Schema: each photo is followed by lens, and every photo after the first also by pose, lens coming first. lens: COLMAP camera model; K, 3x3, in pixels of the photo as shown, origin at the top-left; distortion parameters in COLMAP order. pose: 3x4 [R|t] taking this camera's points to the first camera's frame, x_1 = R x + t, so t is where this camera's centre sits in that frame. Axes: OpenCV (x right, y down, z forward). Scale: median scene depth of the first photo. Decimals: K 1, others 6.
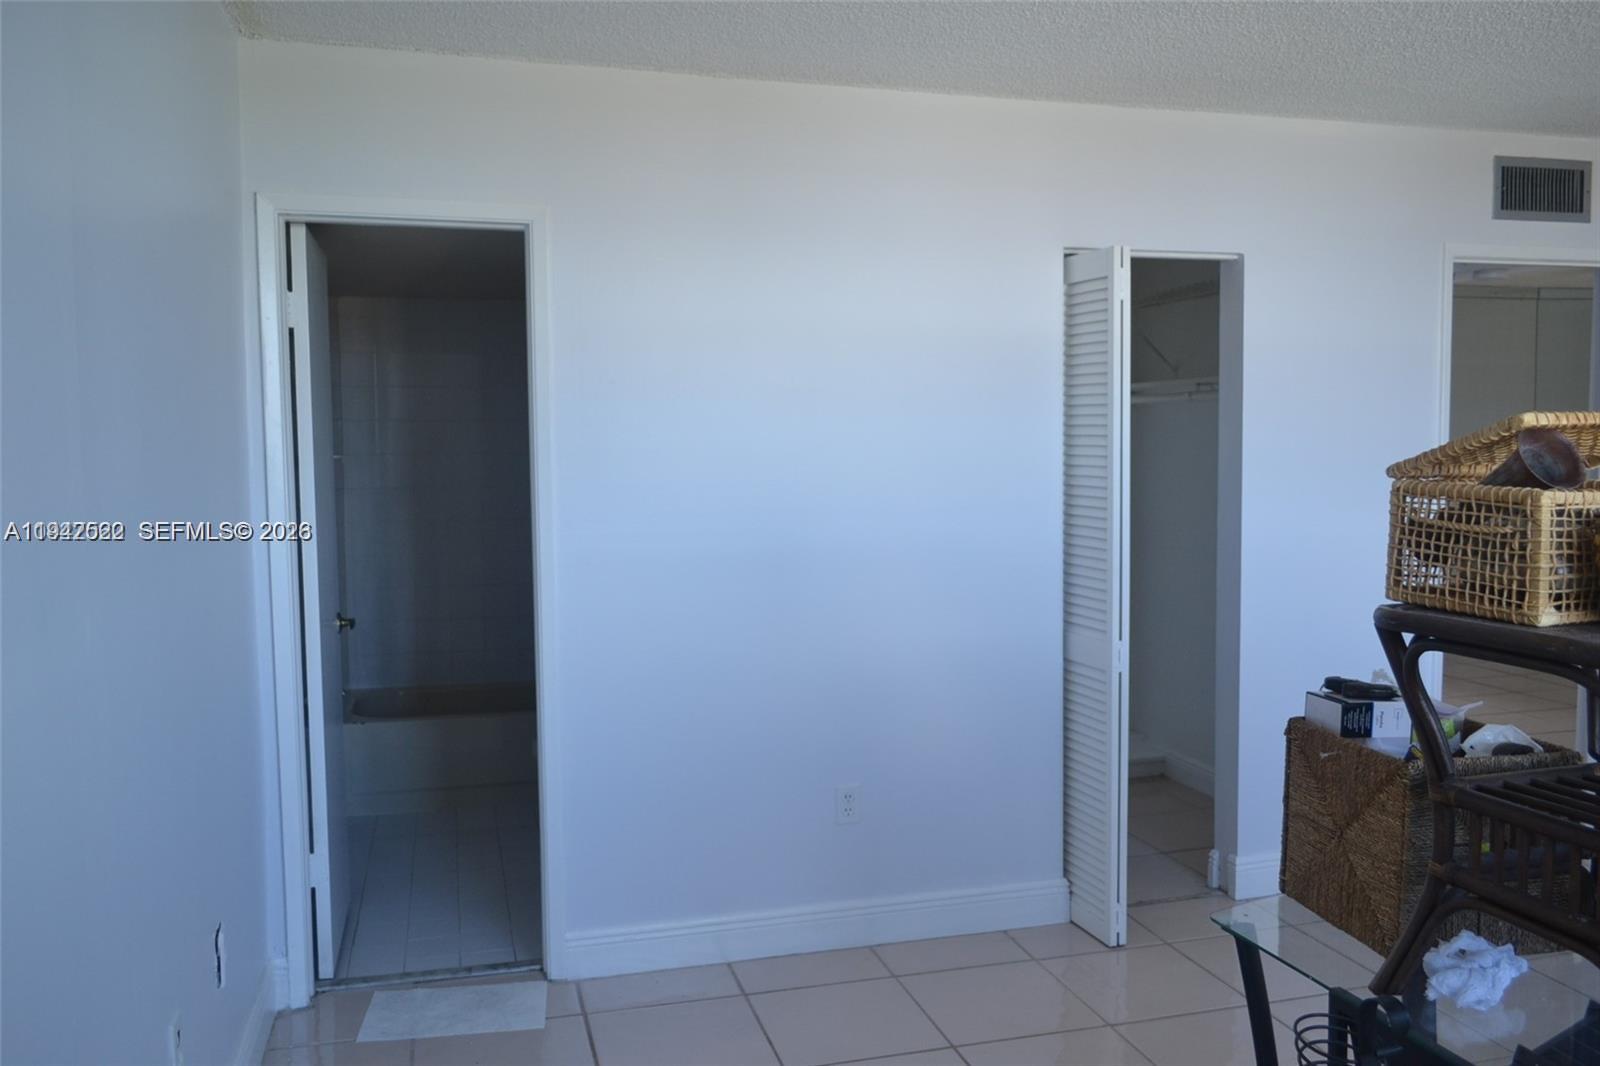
lens RADIAL K [[1252.0, 0, 805.2], [0, 1252.0, 532.1], [0, 0, 1]] dist [-0.029796, 0.016350]
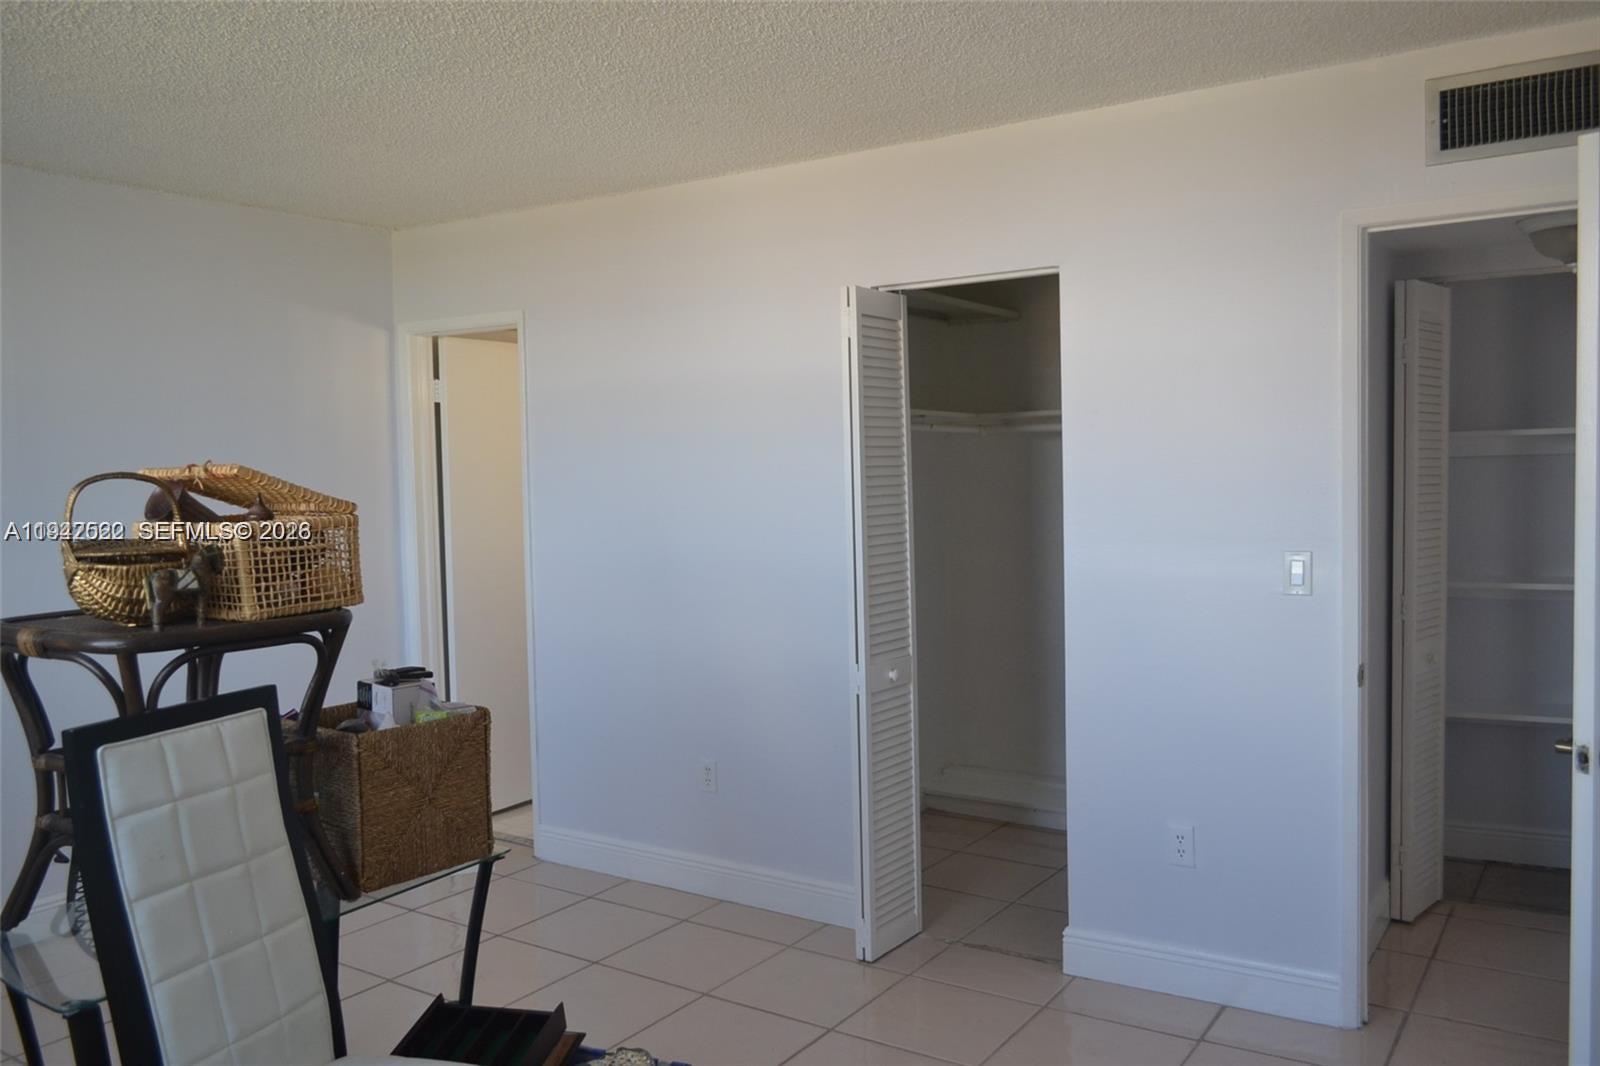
lens RADIAL K [[1252.0, 0, 815.9], [0, 1252.0, 531.1], [0, 0, 1]] dist [-0.029796, 0.016350]
pose [[0.660546, 0.033376, -0.750043, 0.972549], [-0.042513, 0.999071, 0.007017, -0.028238], [0.749581, 0.027252, 0.661351, 0.274035]]
